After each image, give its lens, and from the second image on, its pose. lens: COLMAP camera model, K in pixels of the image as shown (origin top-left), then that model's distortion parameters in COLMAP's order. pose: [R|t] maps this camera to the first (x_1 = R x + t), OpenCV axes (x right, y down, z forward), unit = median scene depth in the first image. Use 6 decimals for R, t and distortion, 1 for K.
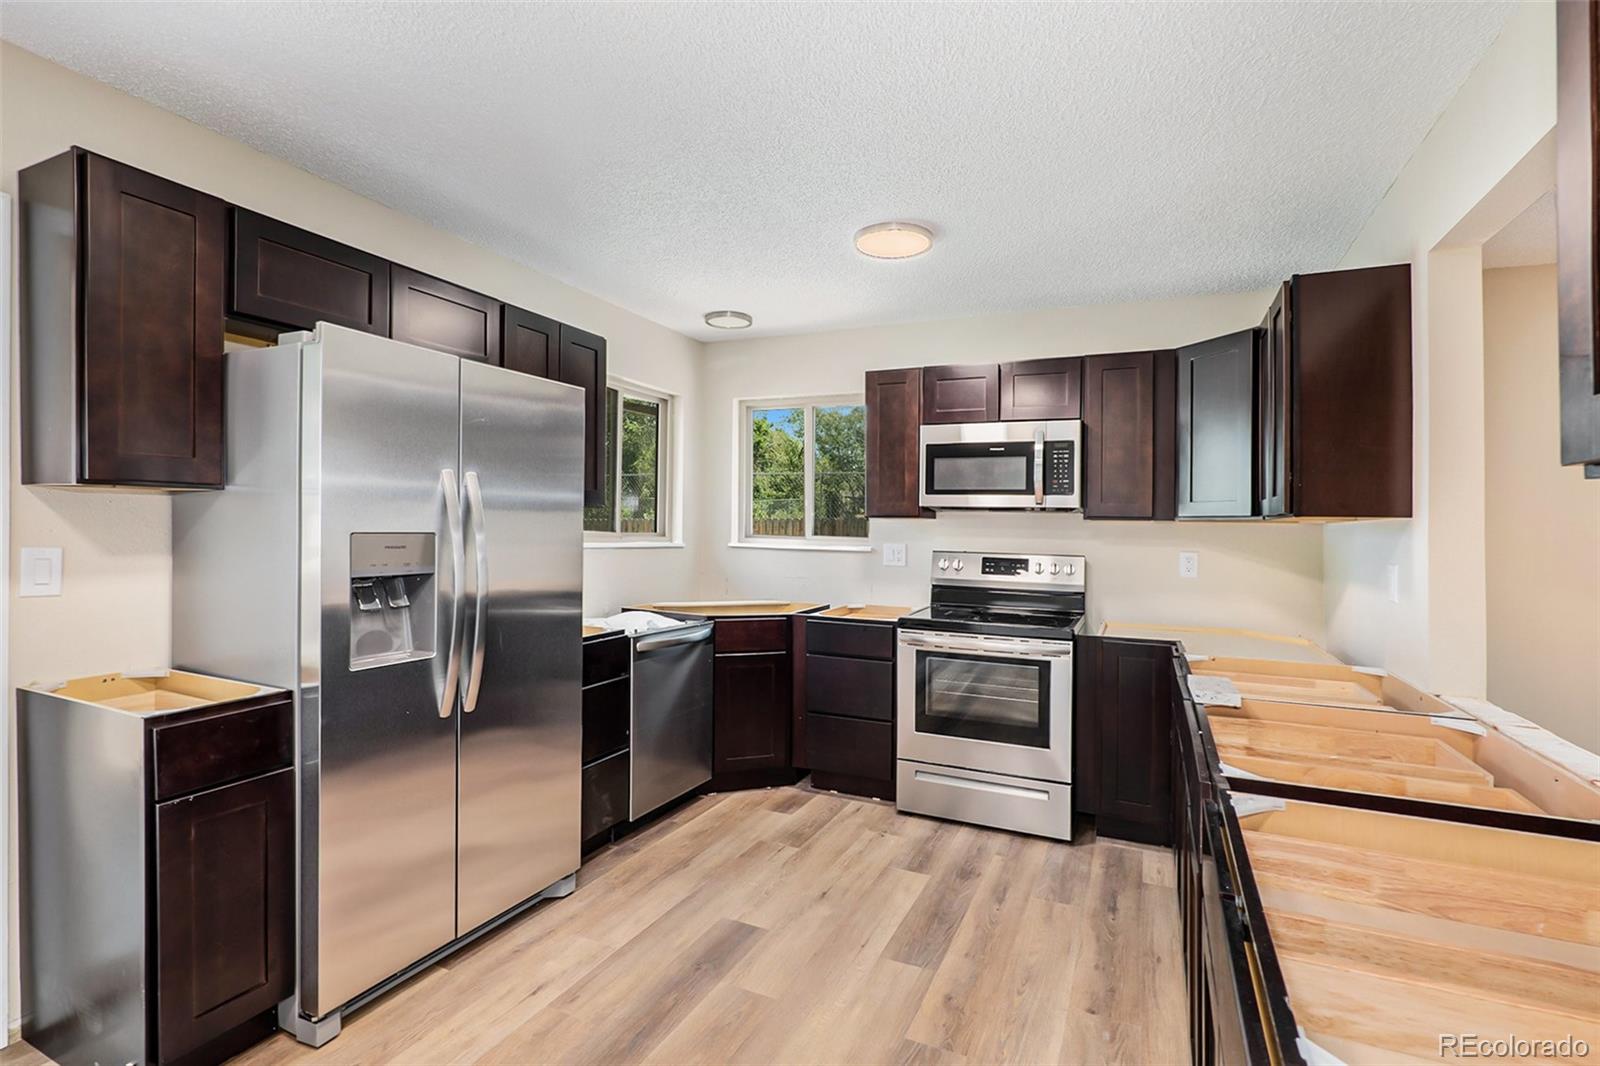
lens RADIAL K [[743.4, 0, 810.7], [0, 743.4, 534.4], [0, 0, 1]] dist [-0.018612, -0.000124]
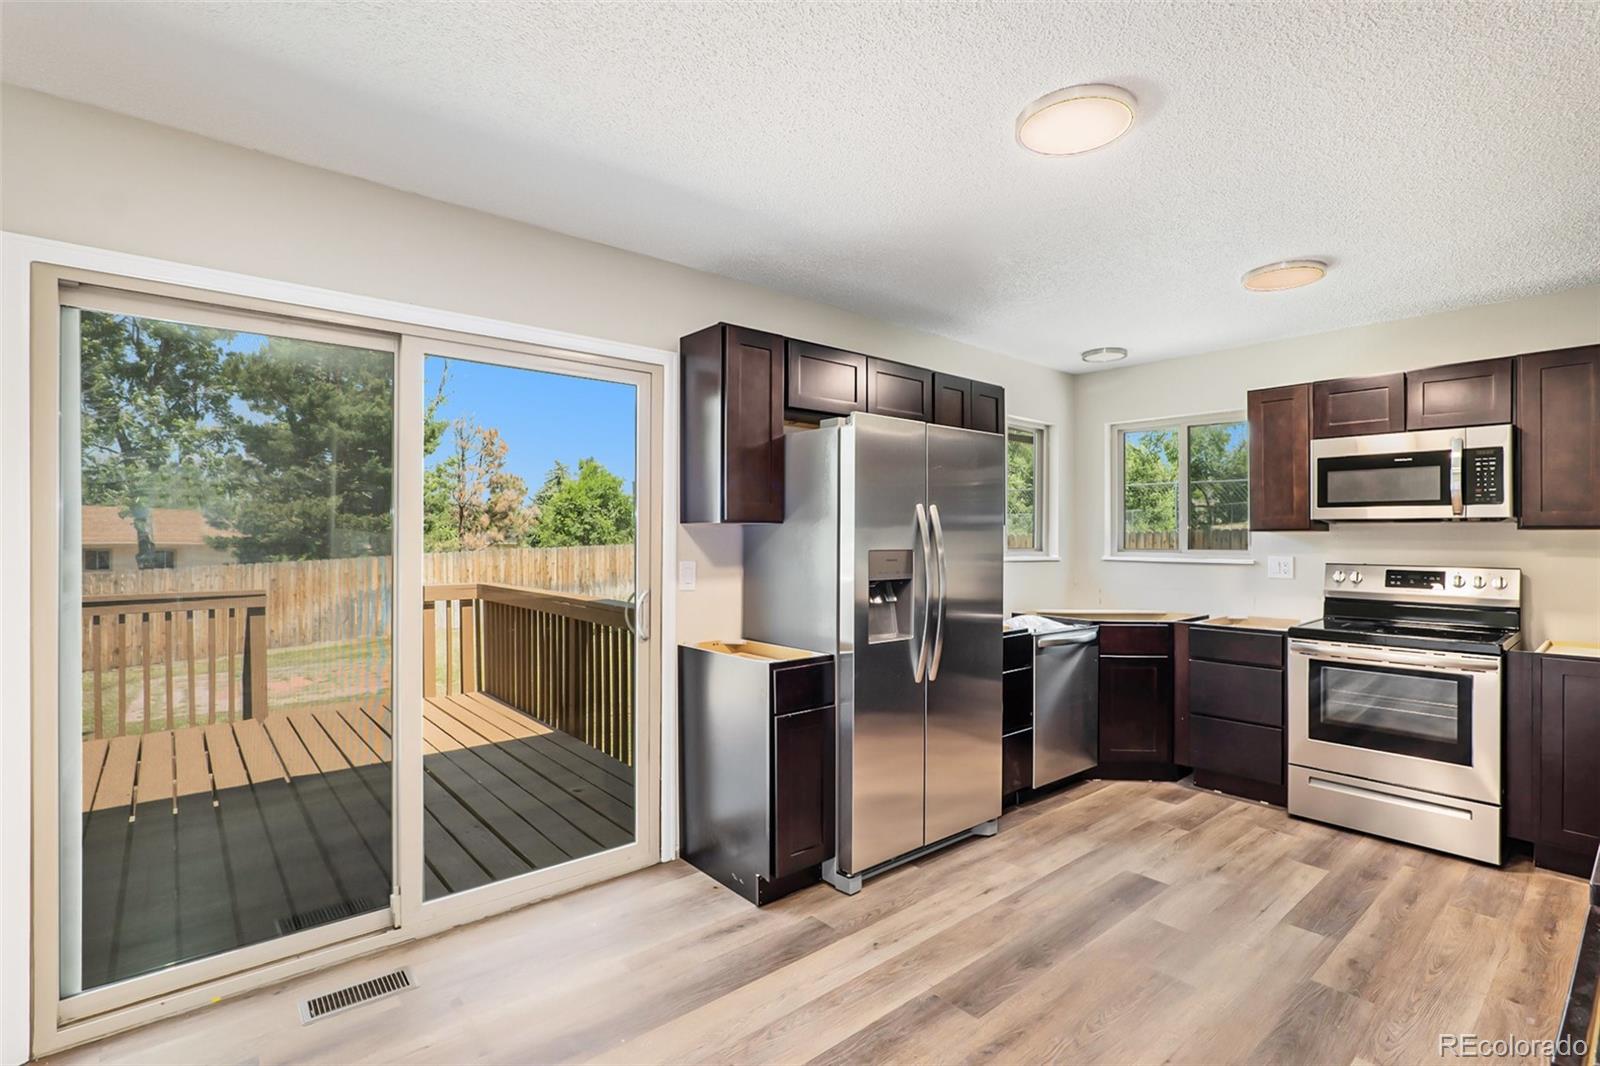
lens RADIAL K [[743.4, 0, 813.6], [0, 743.4, 549.3], [0, 0, 1]] dist [-0.018612, -0.000124]
pose [[0.908176, -0.009330, -0.418485, -0.057494], [0.009394, 0.999954, -0.001907, -0.002019], [0.418483, -0.002200, 0.908222, -0.229558]]
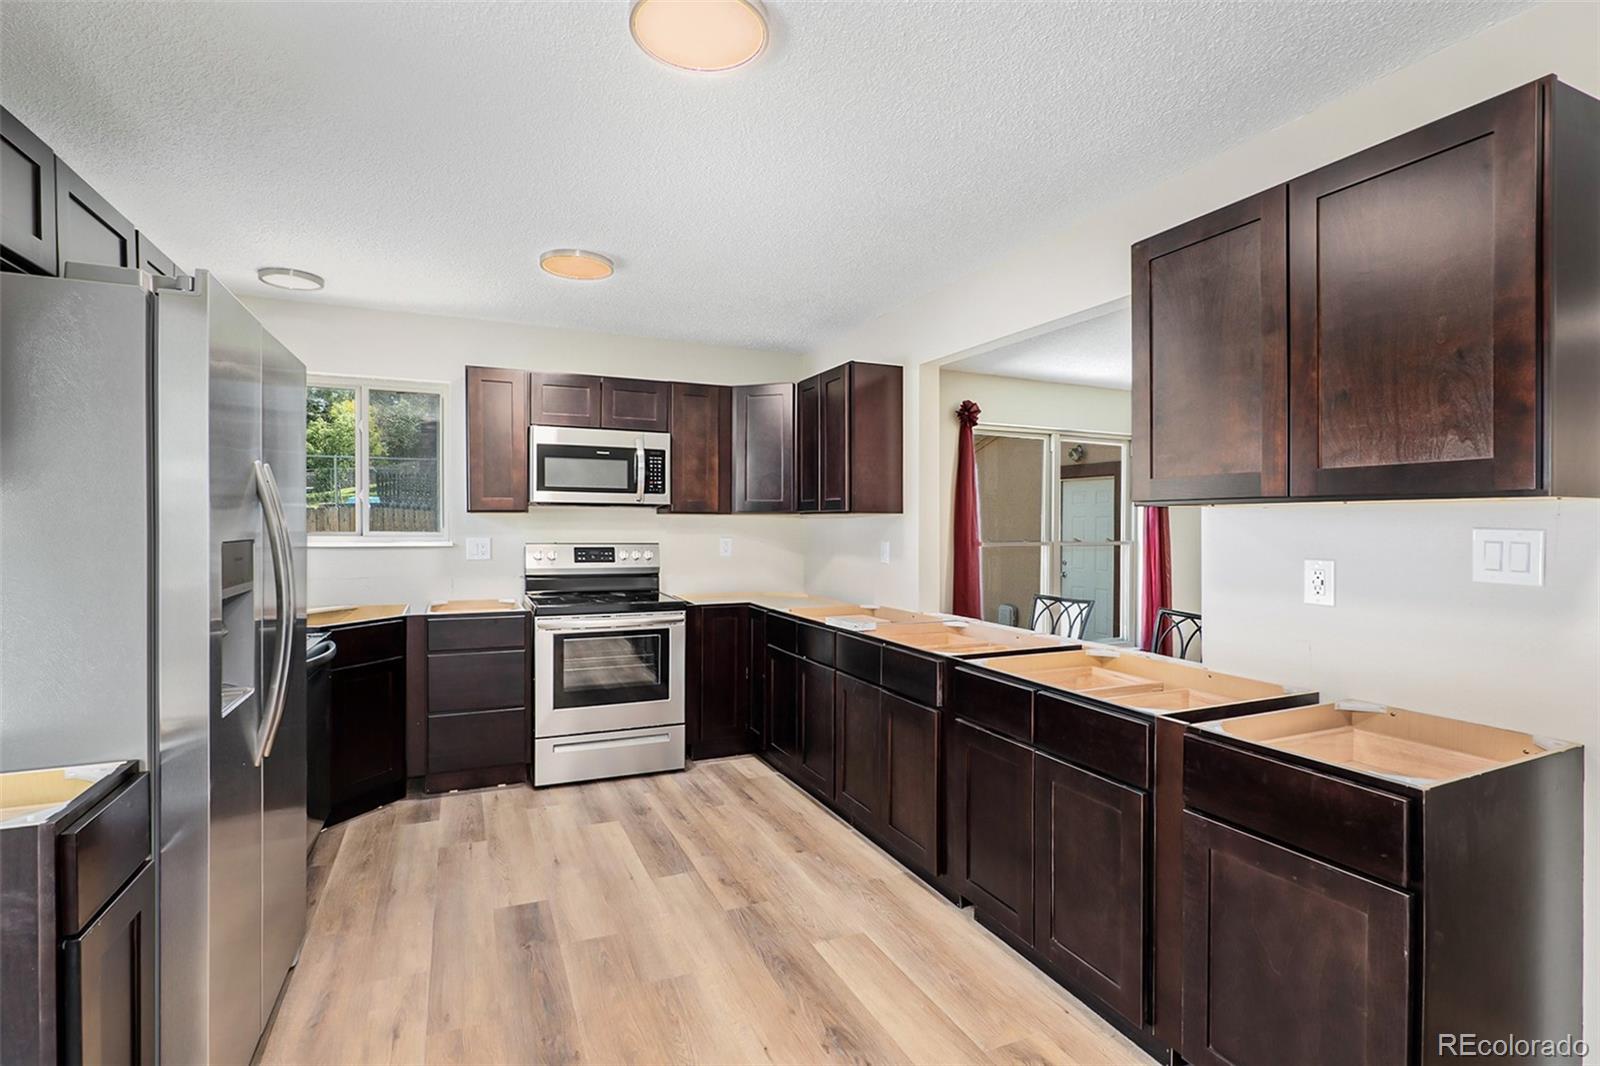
lens RADIAL K [[743.4, 0, 792.5], [0, 743.4, 540.9], [0, 0, 1]] dist [-0.018612, -0.000124]
pose [[0.670377, -0.031599, 0.741347, -0.453238], [0.012676, 0.999435, 0.031137, -0.011677], [-0.741912, -0.011476, 0.670399, 0.015992]]
